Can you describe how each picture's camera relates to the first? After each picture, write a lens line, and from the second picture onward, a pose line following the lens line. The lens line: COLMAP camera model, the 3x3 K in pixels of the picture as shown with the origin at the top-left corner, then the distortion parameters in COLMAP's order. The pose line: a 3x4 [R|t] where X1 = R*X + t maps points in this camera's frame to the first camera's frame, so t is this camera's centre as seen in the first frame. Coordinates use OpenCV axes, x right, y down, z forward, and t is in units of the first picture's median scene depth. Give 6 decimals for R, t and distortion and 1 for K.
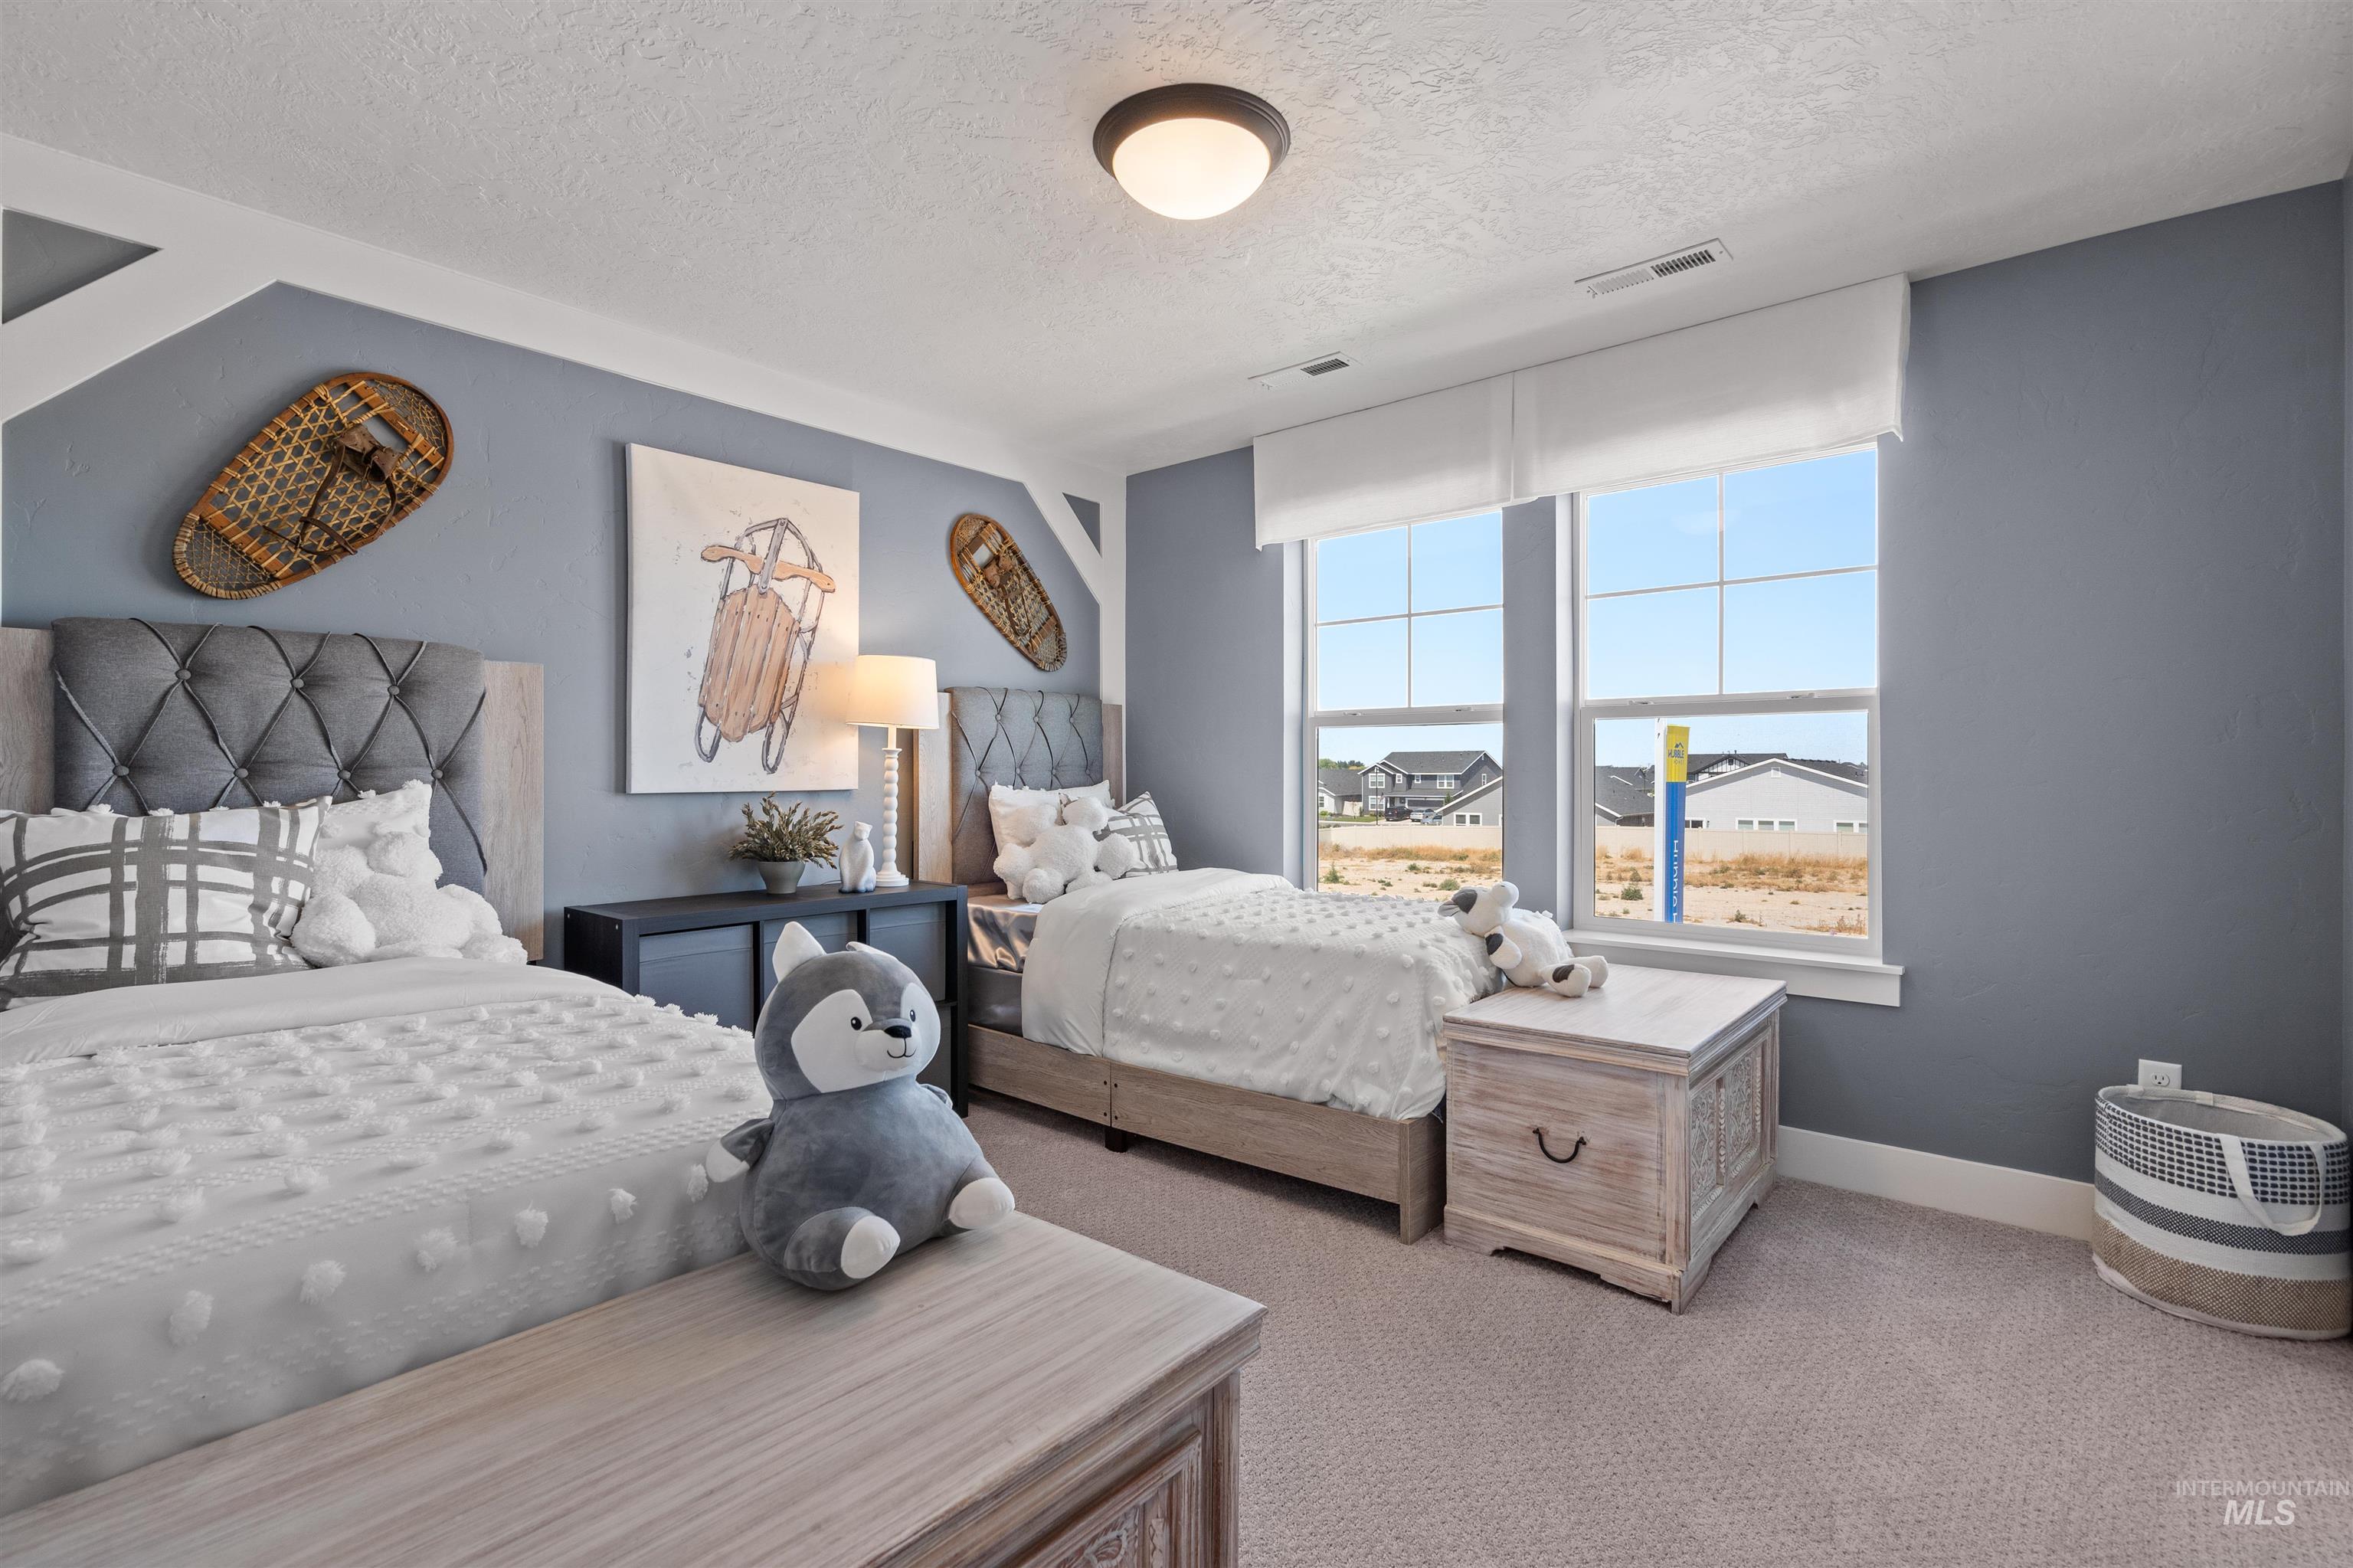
lens RADIAL K [[1077.6, 0, 1166.2], [0, 1077.6, 780.8], [0, 0, 1]] dist [-0.007057, 0.003266]
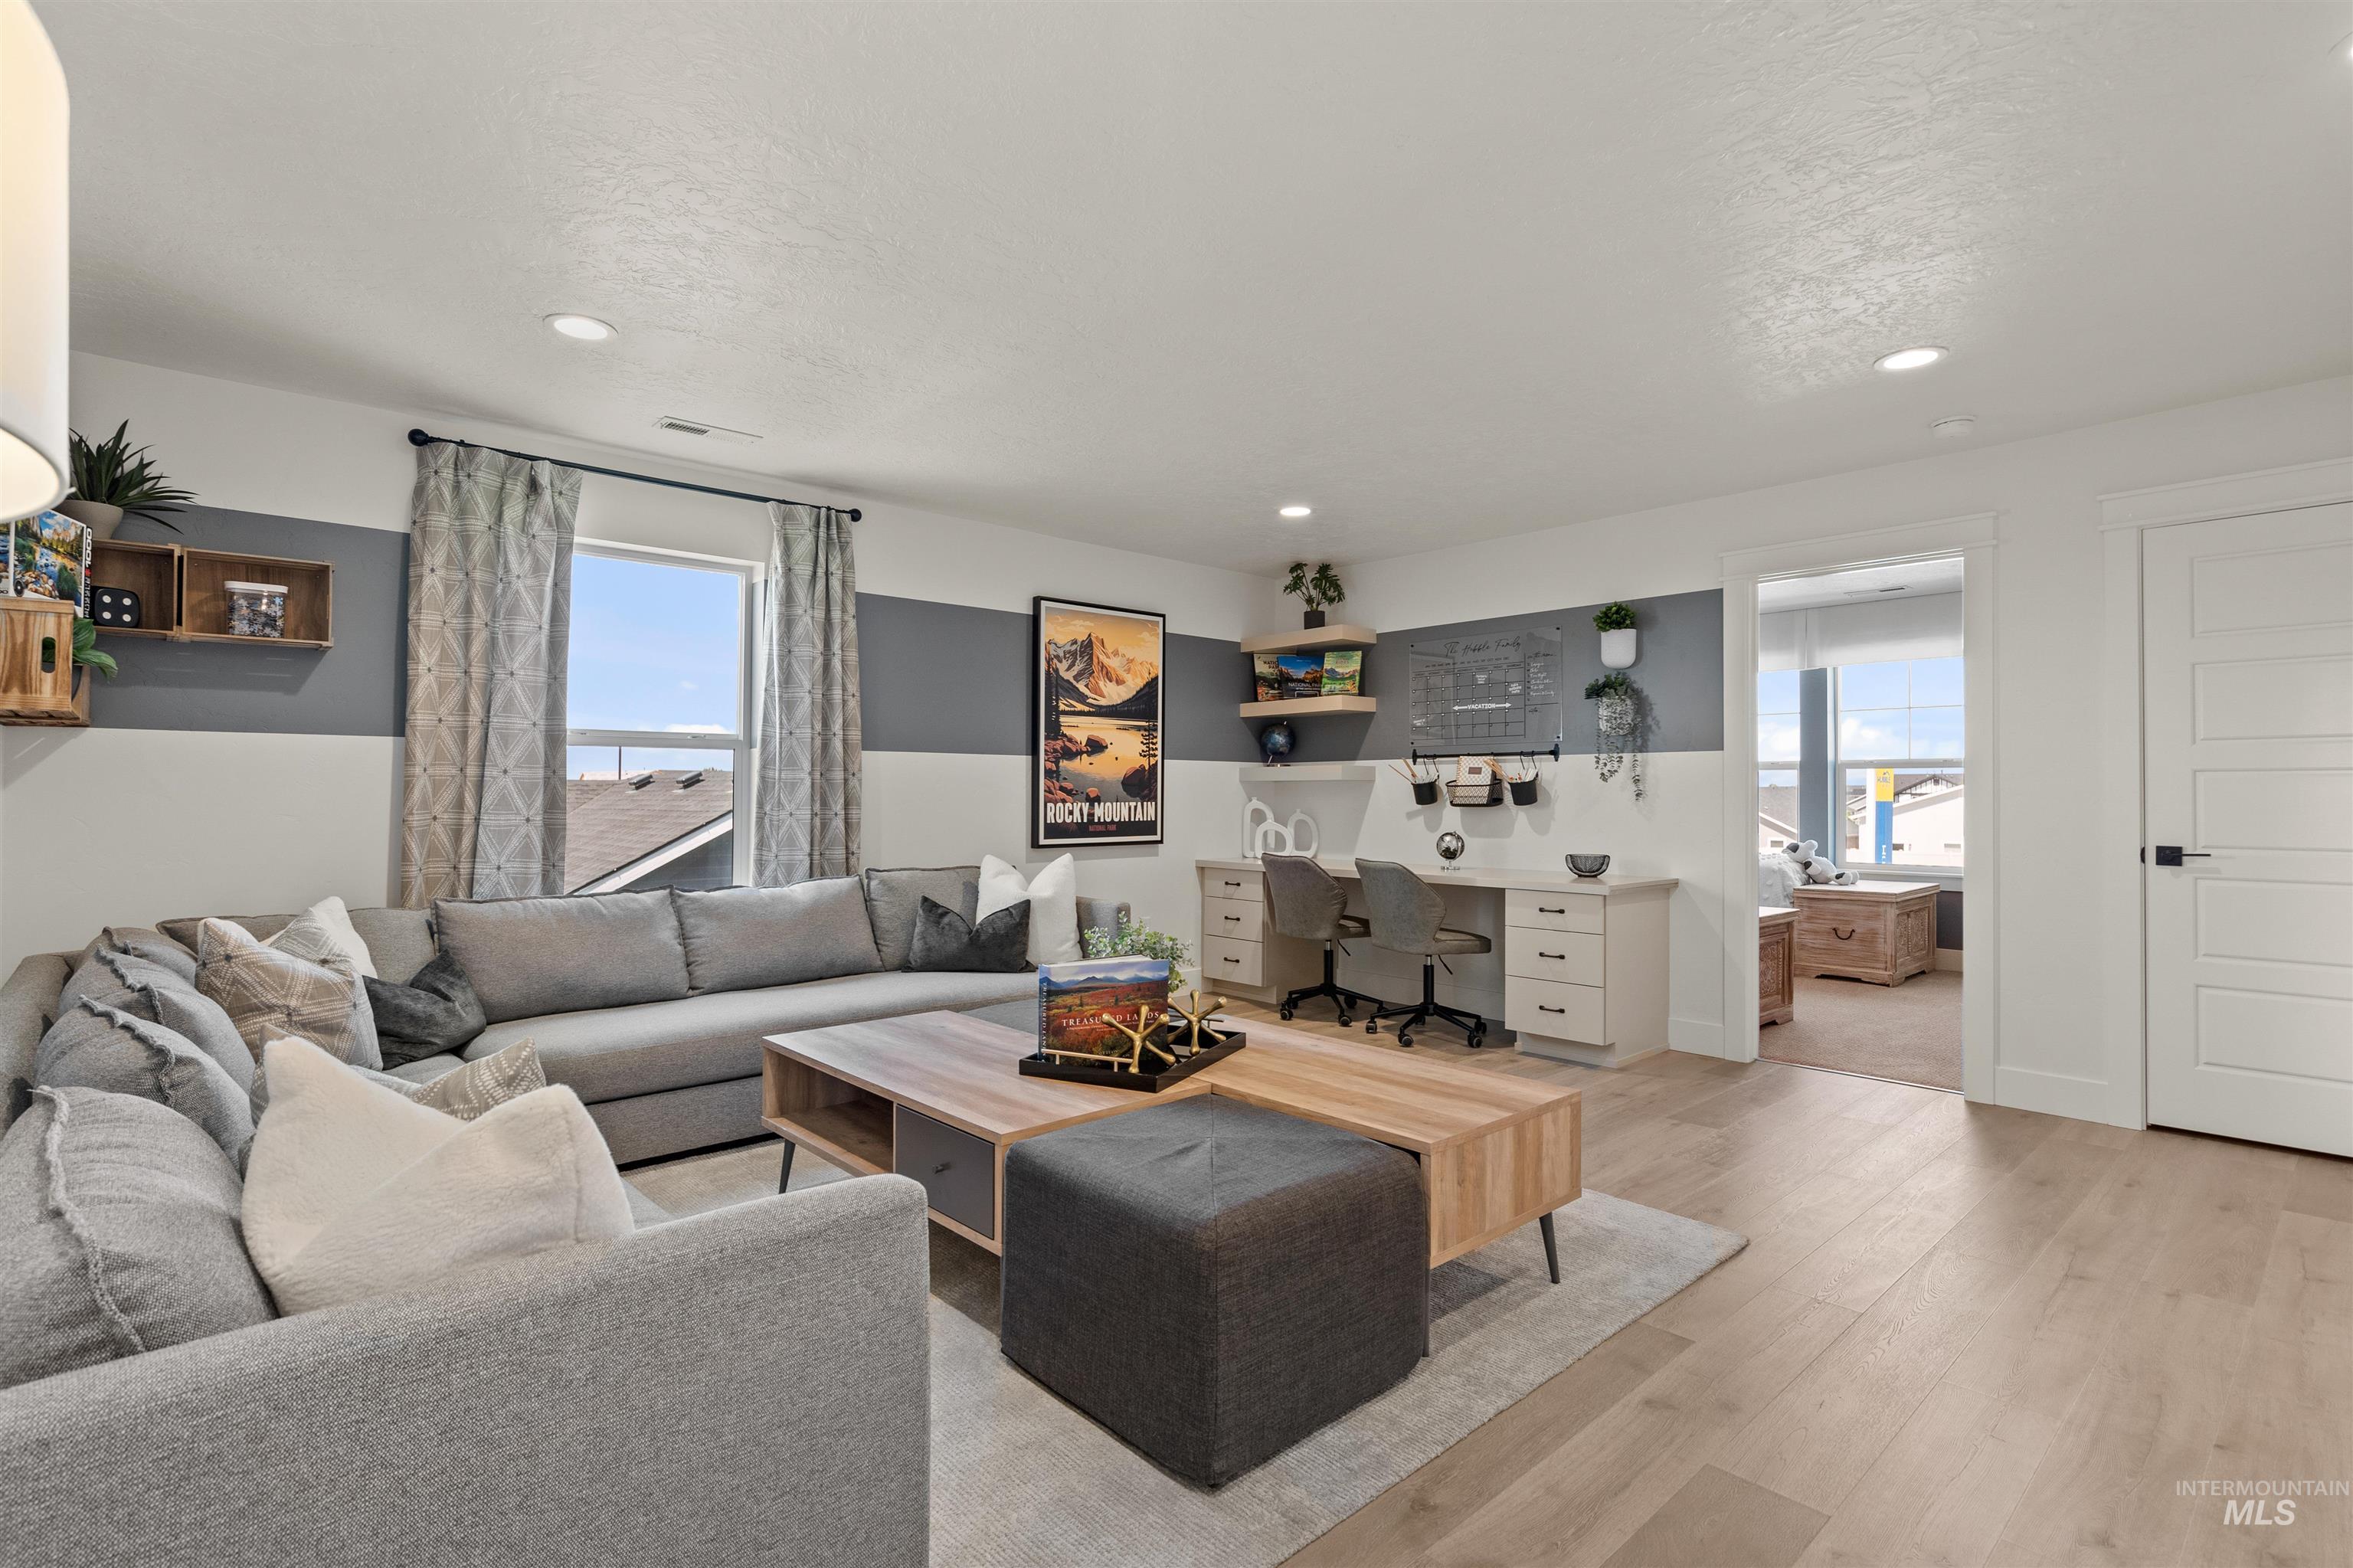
lens RADIAL K [[1077.6, 0, 1176.9], [0, 1077.6, 778.4], [0, 0, 1]] dist [-0.007057, 0.003266]
pose [[0.990671, 0.000169, -0.136278, -0.769638], [-0.002696, 0.999828, -0.018362, 0.004532], [0.136251, 0.018558, 0.990500, -1.587181]]
